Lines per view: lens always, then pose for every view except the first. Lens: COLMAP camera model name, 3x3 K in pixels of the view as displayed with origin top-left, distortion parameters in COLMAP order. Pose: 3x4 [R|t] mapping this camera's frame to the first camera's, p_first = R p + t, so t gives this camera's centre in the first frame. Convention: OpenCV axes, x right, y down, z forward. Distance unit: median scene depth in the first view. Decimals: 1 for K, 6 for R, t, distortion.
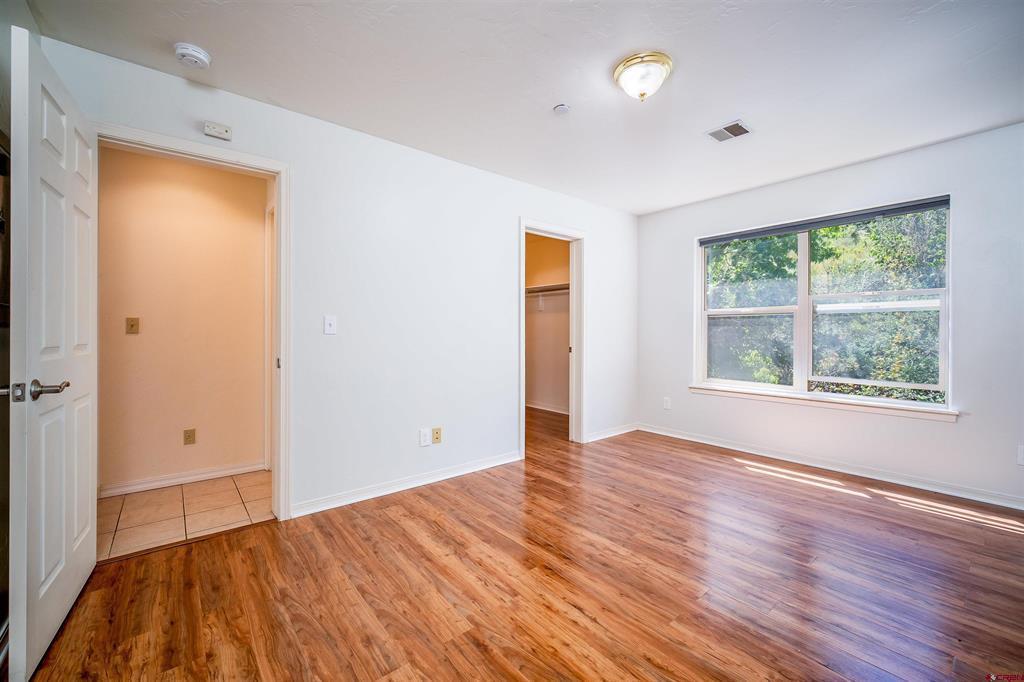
lens RADIAL K [[406.4, 0, 508.1], [0, 406.4, 338.2], [0, 0, 1]] dist [-0.001400, 0.000382]
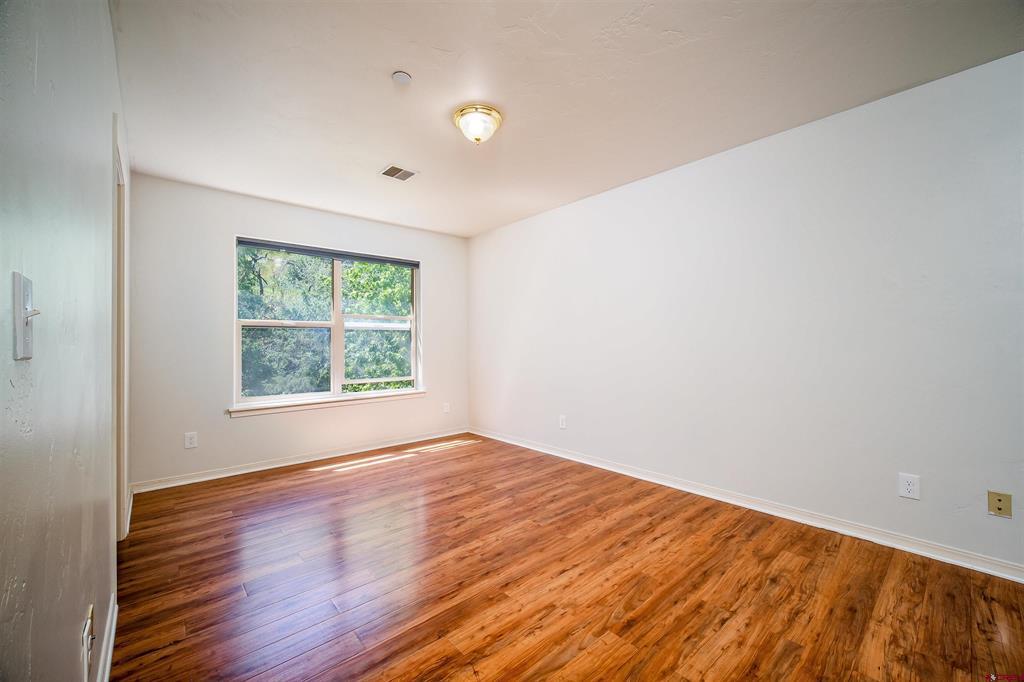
lens RADIAL K [[406.4, 0, 508.1], [0, 406.4, 338.2], [0, 0, 1]] dist [-0.001400, 0.000382]
pose [[-0.026806, 0.011325, 0.999577, -0.629234], [0.022829, 0.999682, -0.010714, -0.010754], [-0.999380, 0.022532, -0.027056, 0.718812]]
